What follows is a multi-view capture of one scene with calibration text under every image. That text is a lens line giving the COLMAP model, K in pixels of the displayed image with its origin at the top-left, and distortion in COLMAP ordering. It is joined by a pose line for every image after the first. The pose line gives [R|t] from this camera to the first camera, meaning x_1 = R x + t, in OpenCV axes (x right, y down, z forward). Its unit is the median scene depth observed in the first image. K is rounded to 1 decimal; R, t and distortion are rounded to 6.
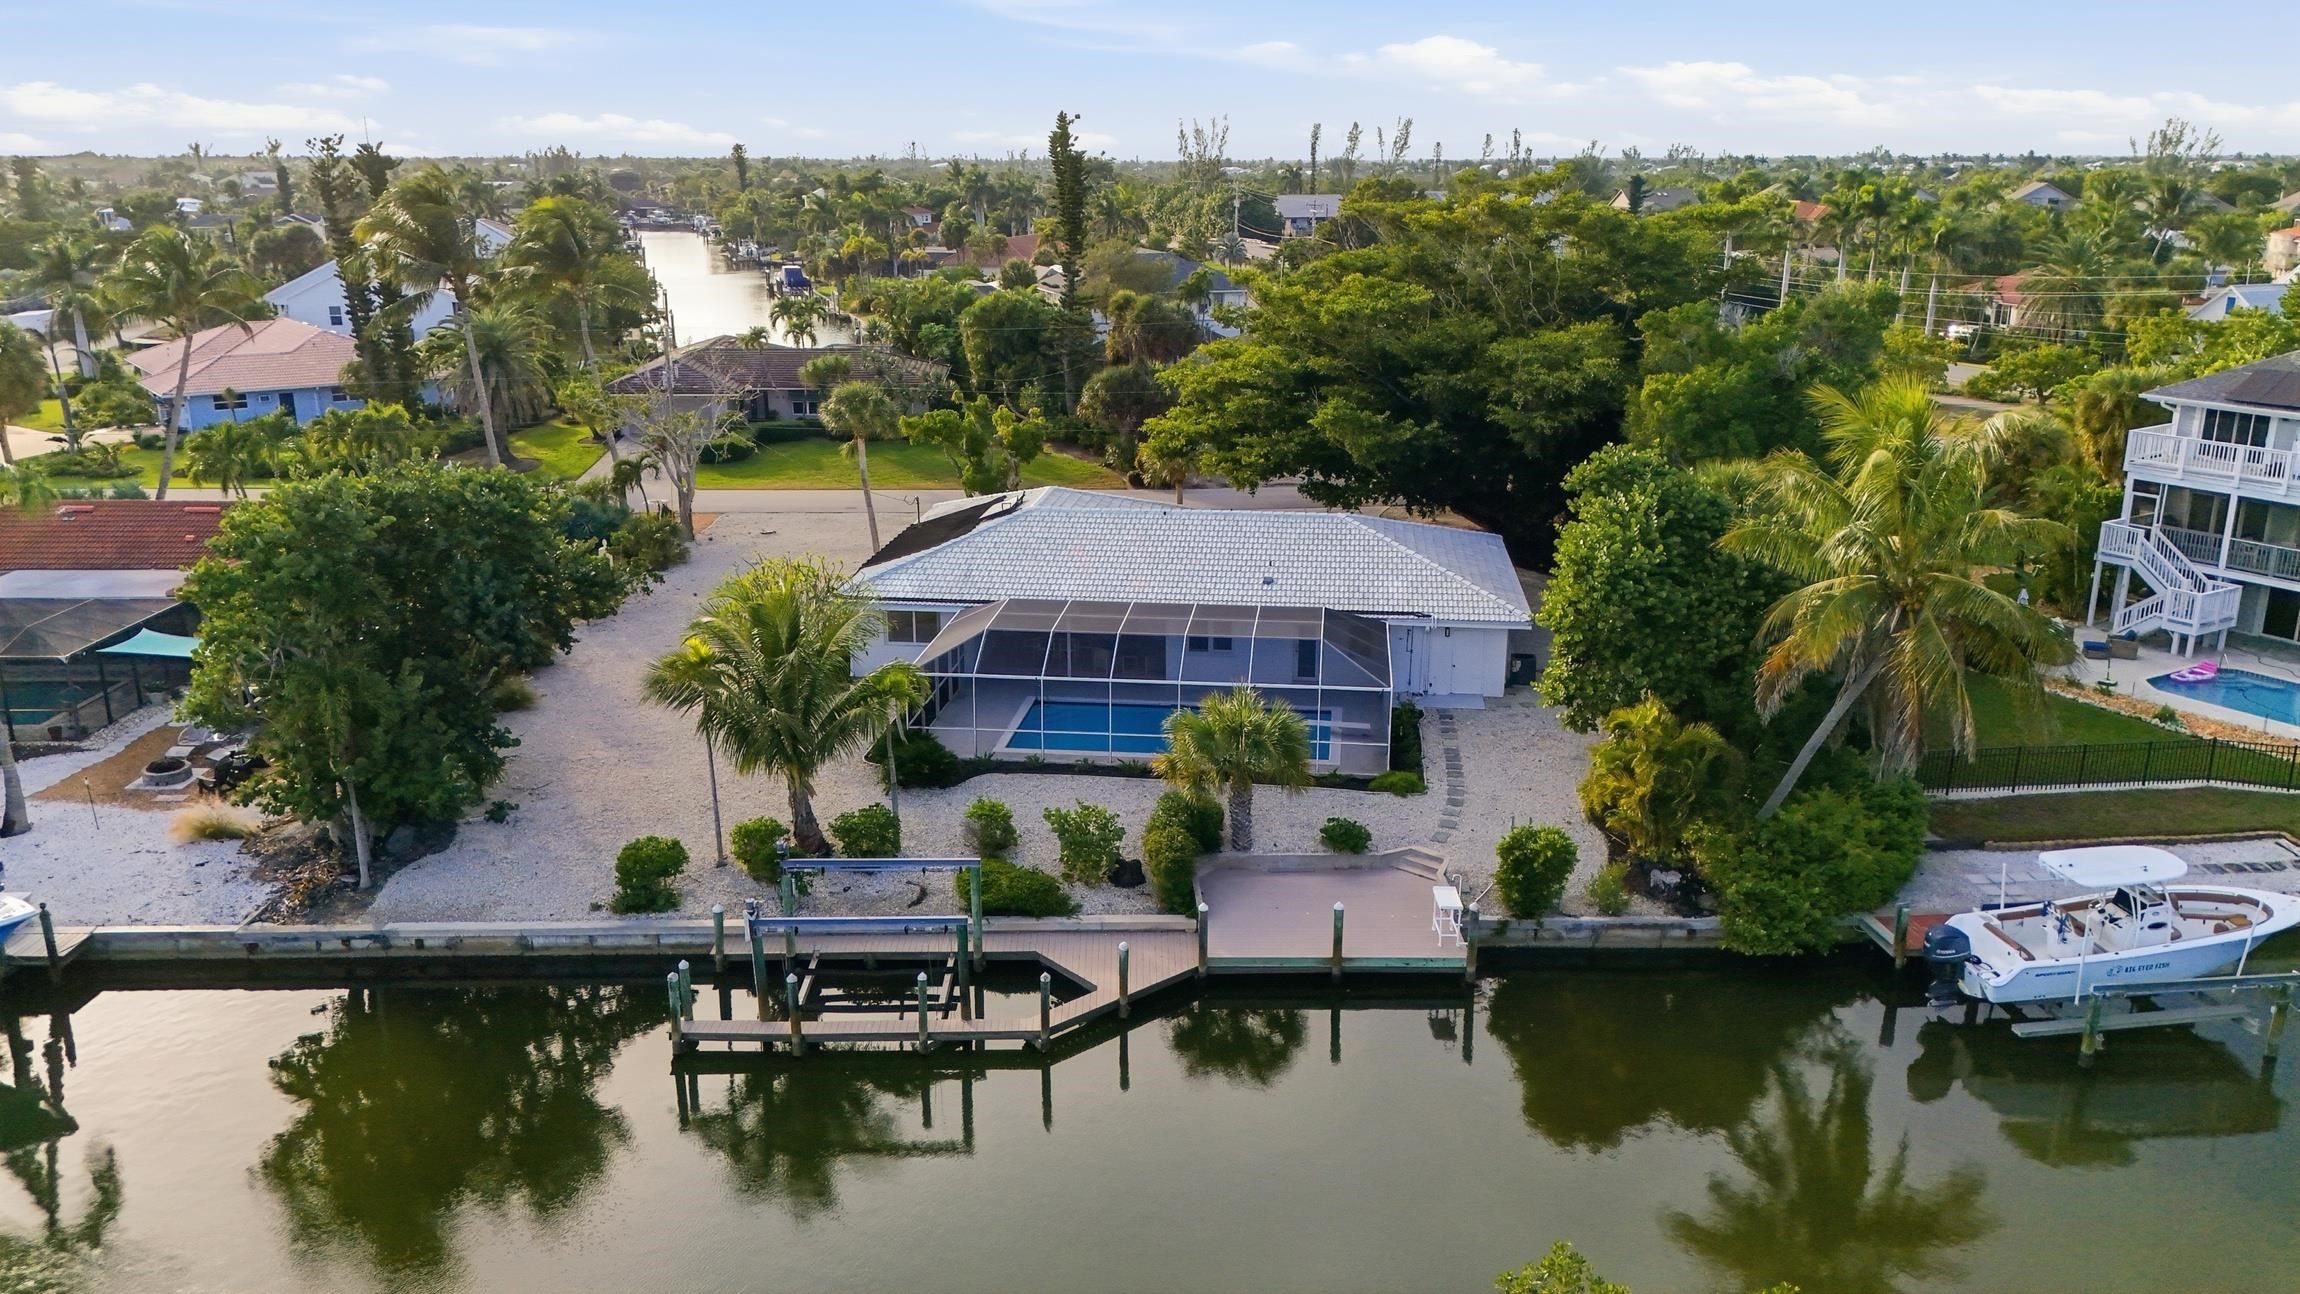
lens RADIAL K [[1718.0, 0, 1150.0], [0, 1718.0, 647.0], [0, 0, 1]] dist [0.006039, 0.000586]
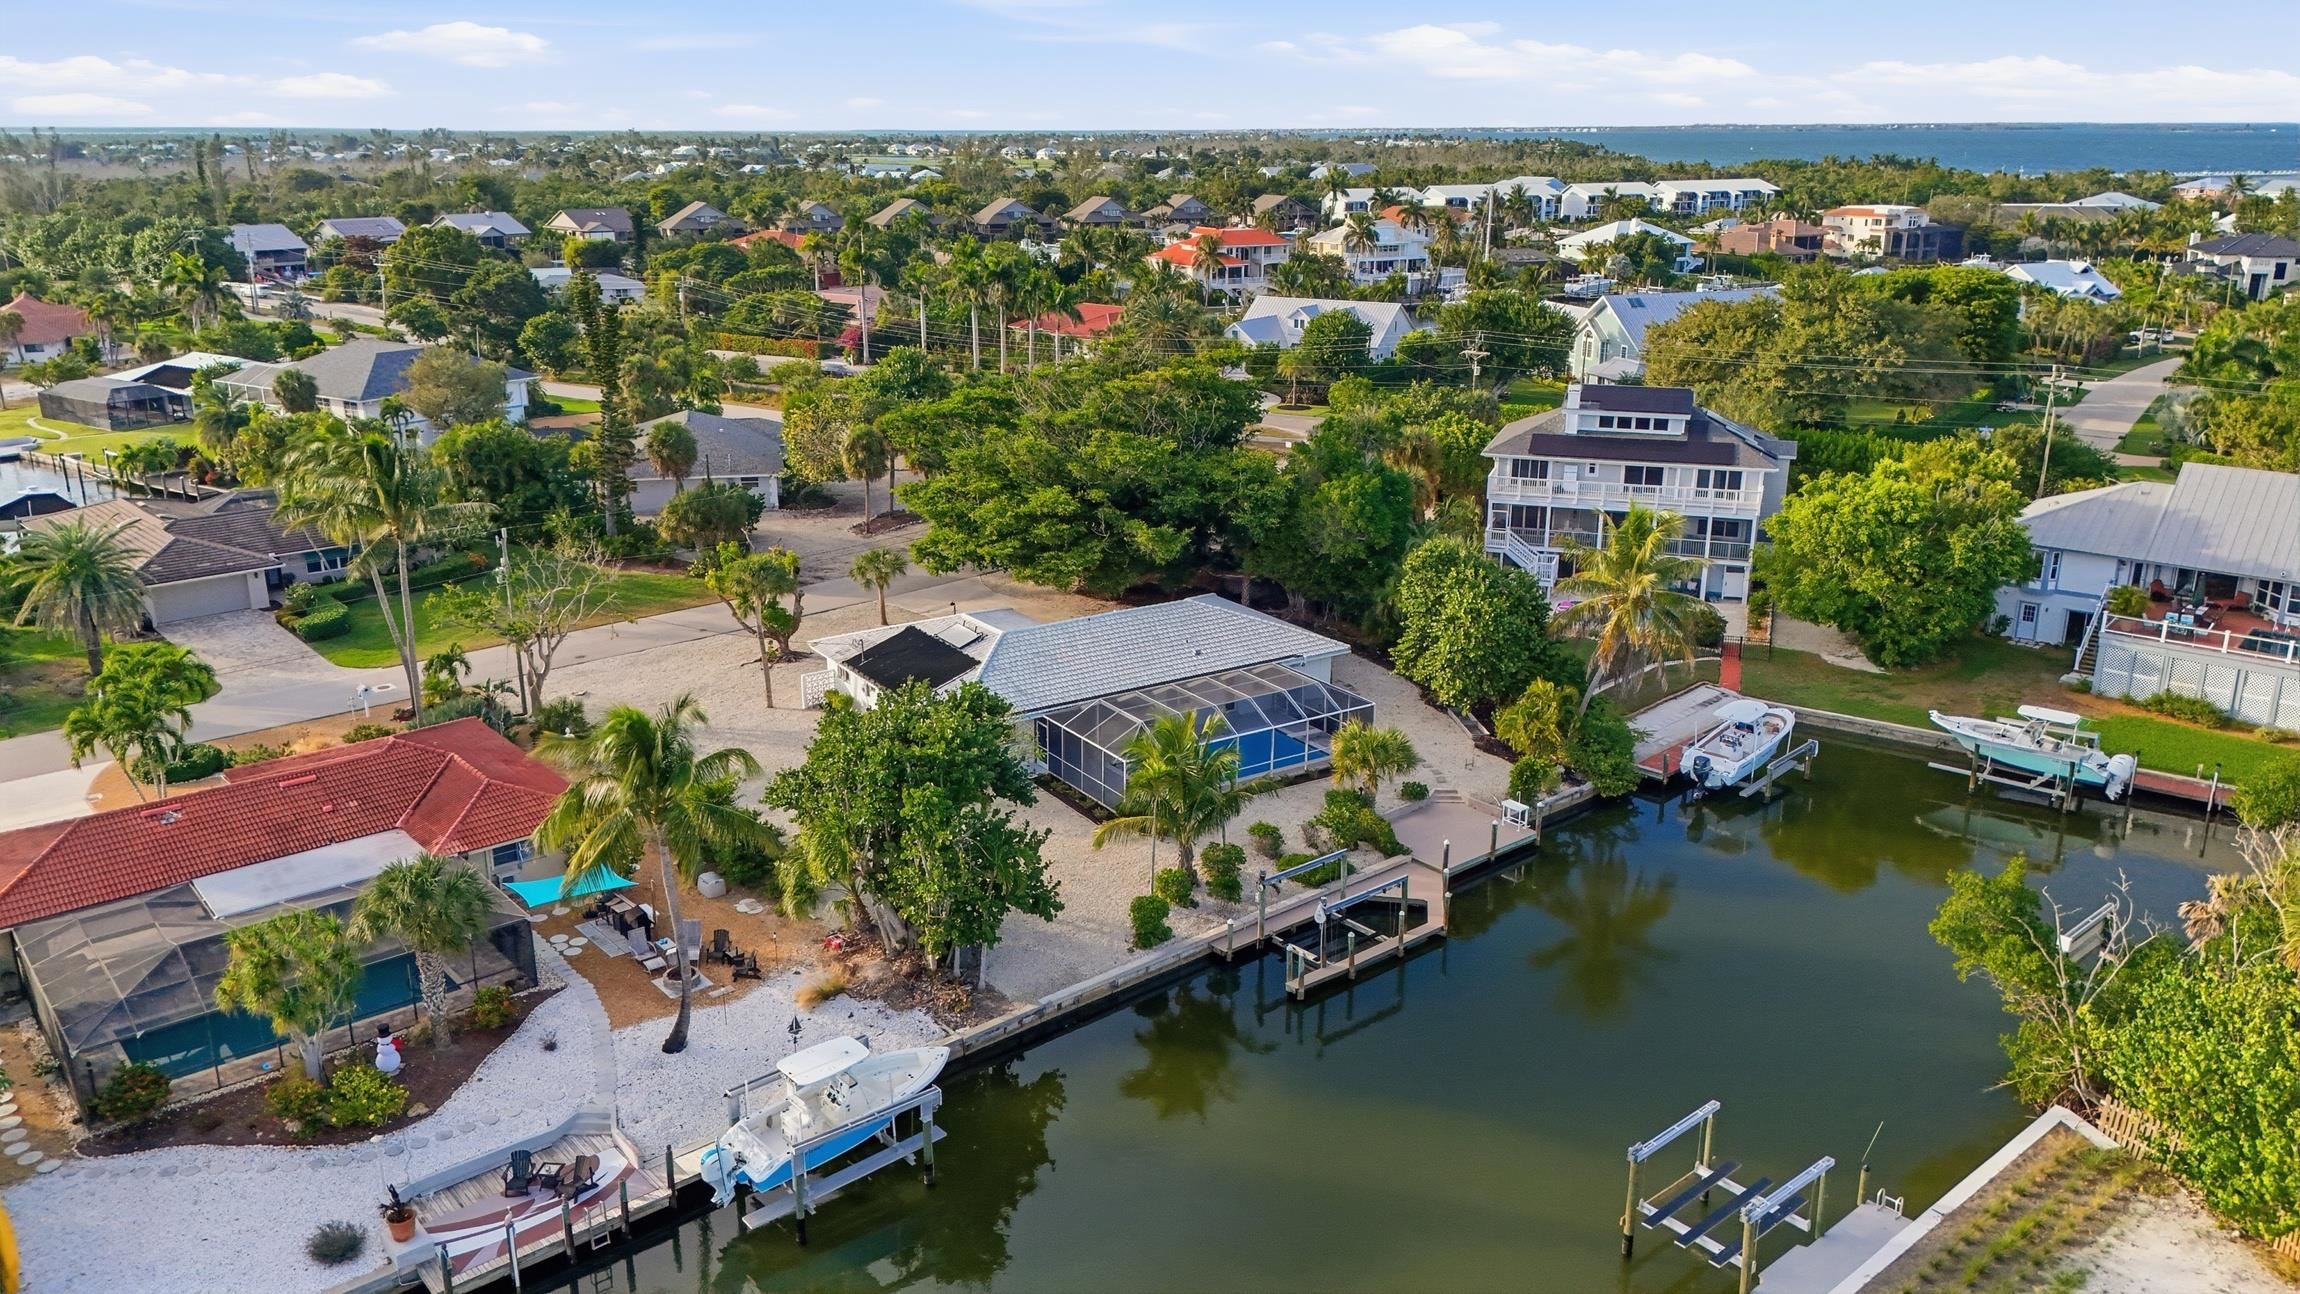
lens RADIAL K [[1718.0, 0, 1150.0], [0, 1718.0, 647.0], [0, 0, 1]] dist [0.006039, 0.000586]
pose [[0.761521, -0.193068, 0.618717, -1.008731], [0.166458, 0.980843, 0.101190, -0.229158], [-0.626400, 0.025932, 0.779070, -0.203499]]
